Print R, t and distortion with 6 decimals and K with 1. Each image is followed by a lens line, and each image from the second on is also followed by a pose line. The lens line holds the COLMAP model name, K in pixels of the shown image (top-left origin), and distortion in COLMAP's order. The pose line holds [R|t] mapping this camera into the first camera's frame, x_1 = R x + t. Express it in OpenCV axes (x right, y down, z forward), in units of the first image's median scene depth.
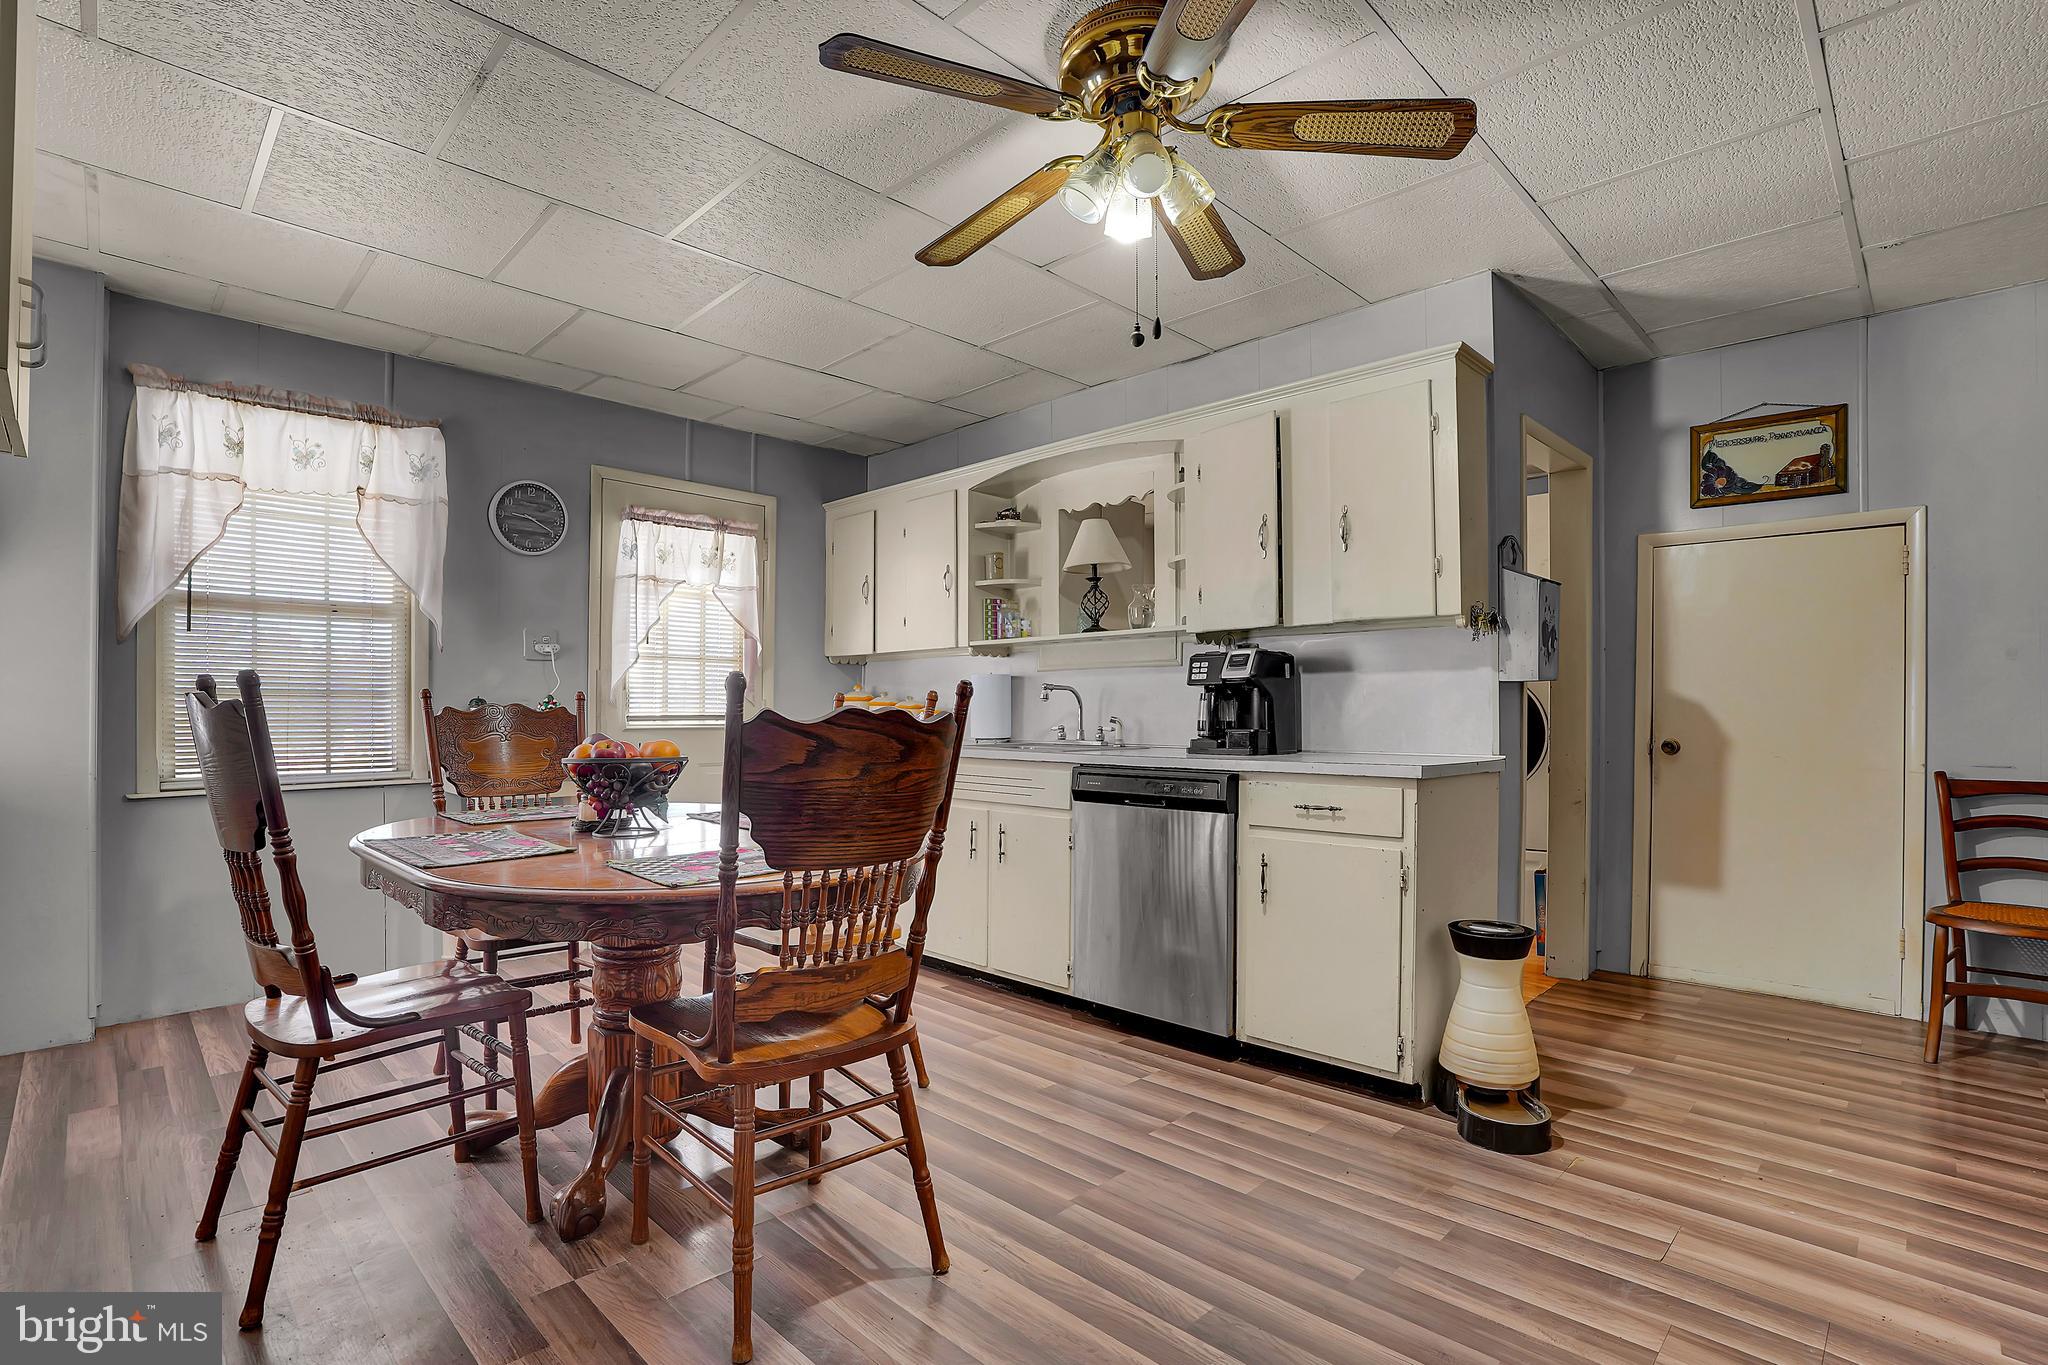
lens RADIAL K [[952.6, 0, 1017.3], [0, 952.6, 686.6], [0, 0, 1]] dist [-0.059668, 0.018916]
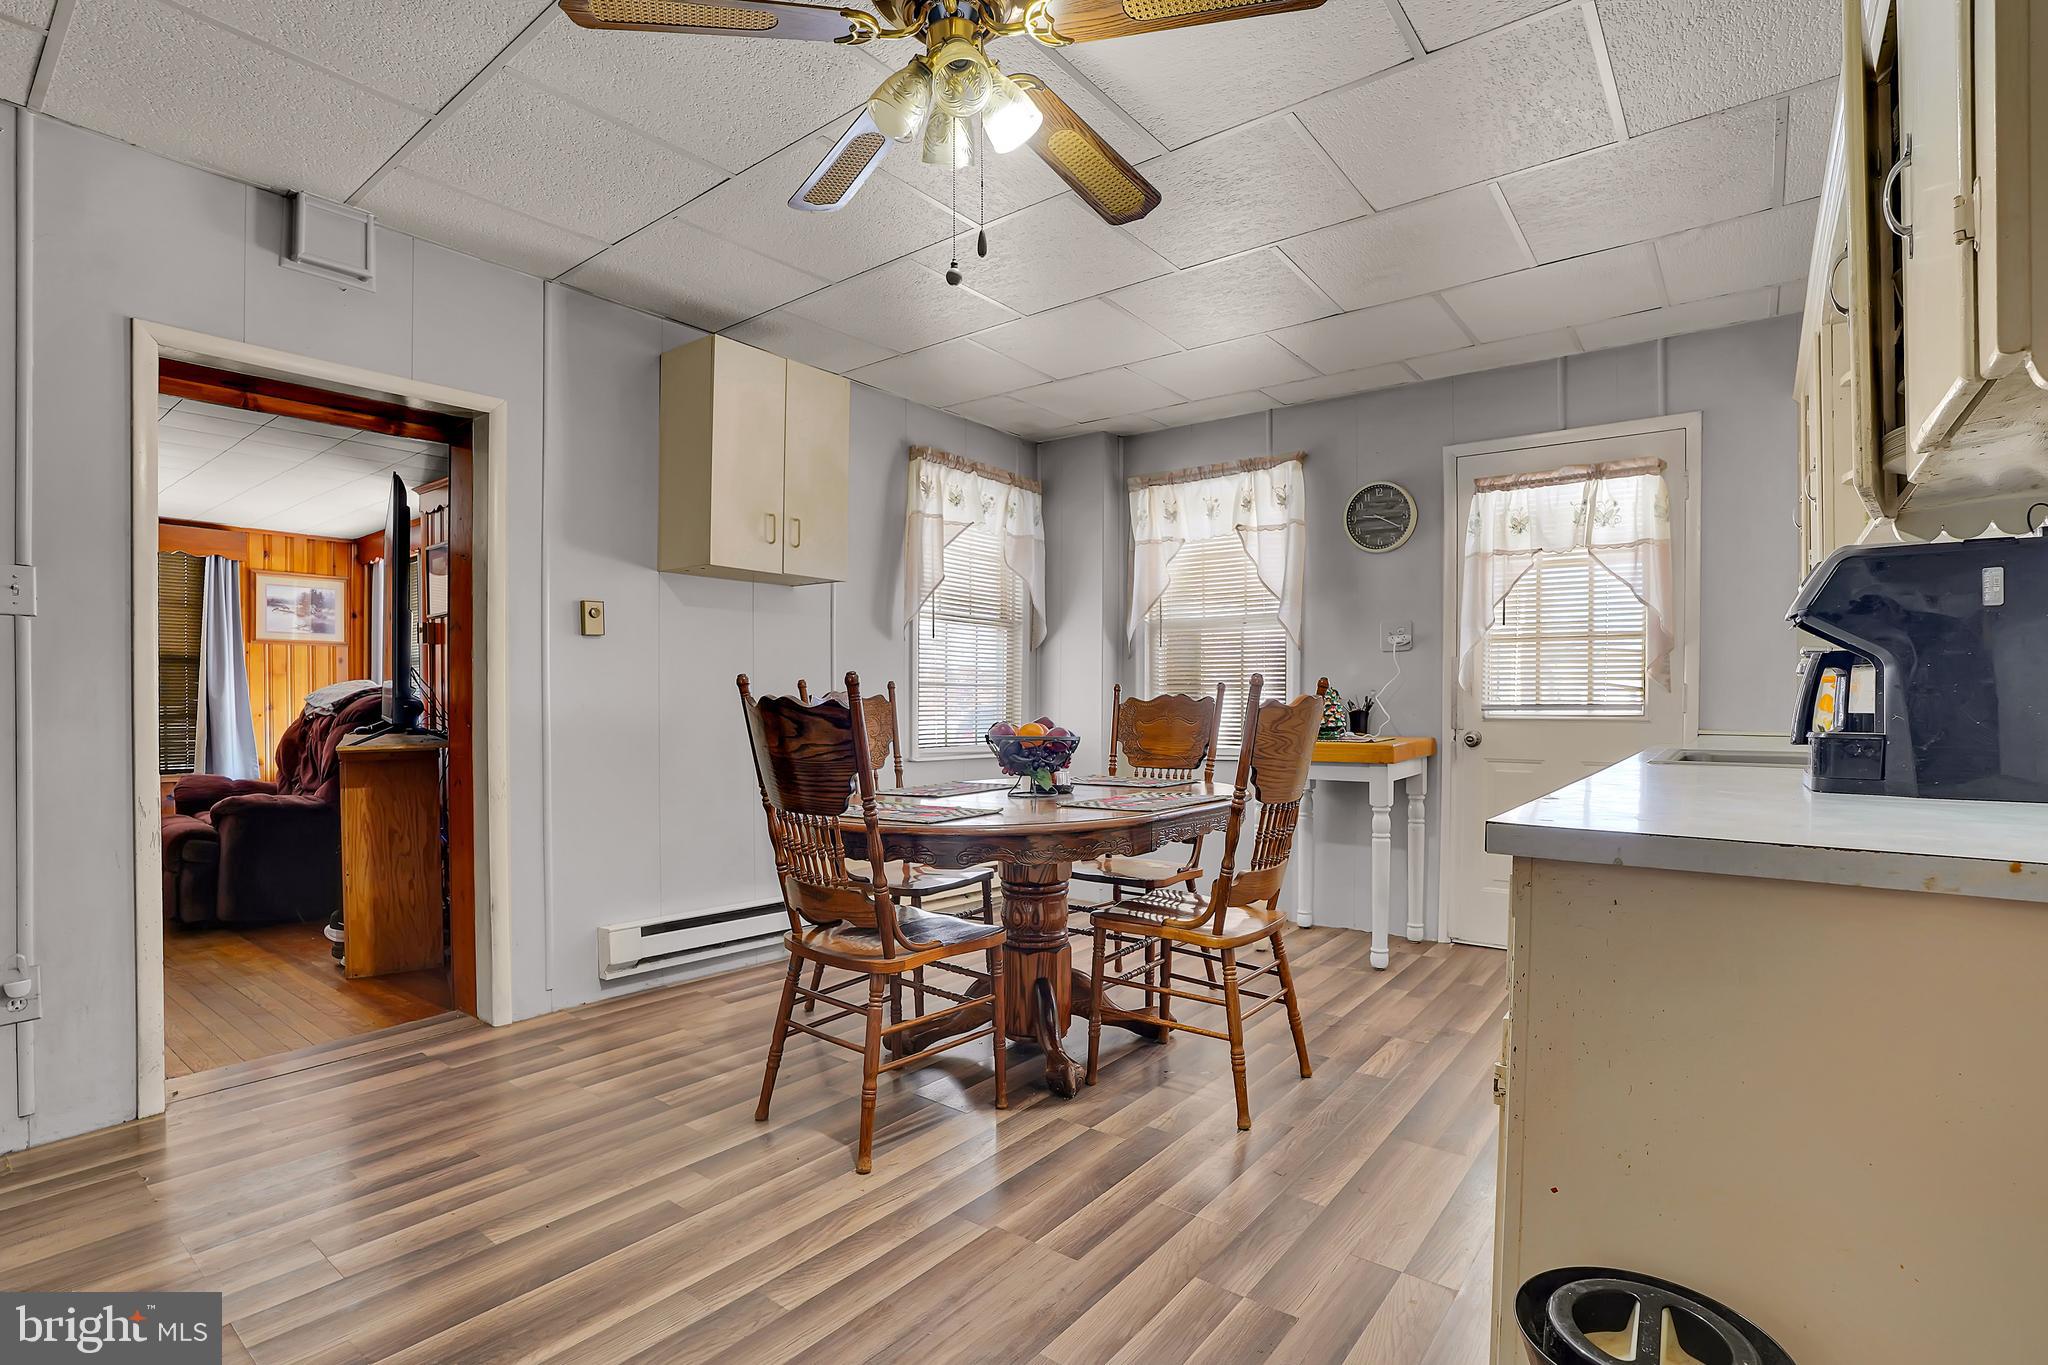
lens RADIAL K [[952.6, 0, 1017.3], [0, 952.6, 686.6], [0, 0, 1]] dist [-0.059668, 0.018916]
pose [[0.111727, -0.008366, -0.993704, 0.539975], [0.022137, 0.999737, -0.005928, 0.010960], [0.993492, -0.021336, 0.111883, 0.511722]]
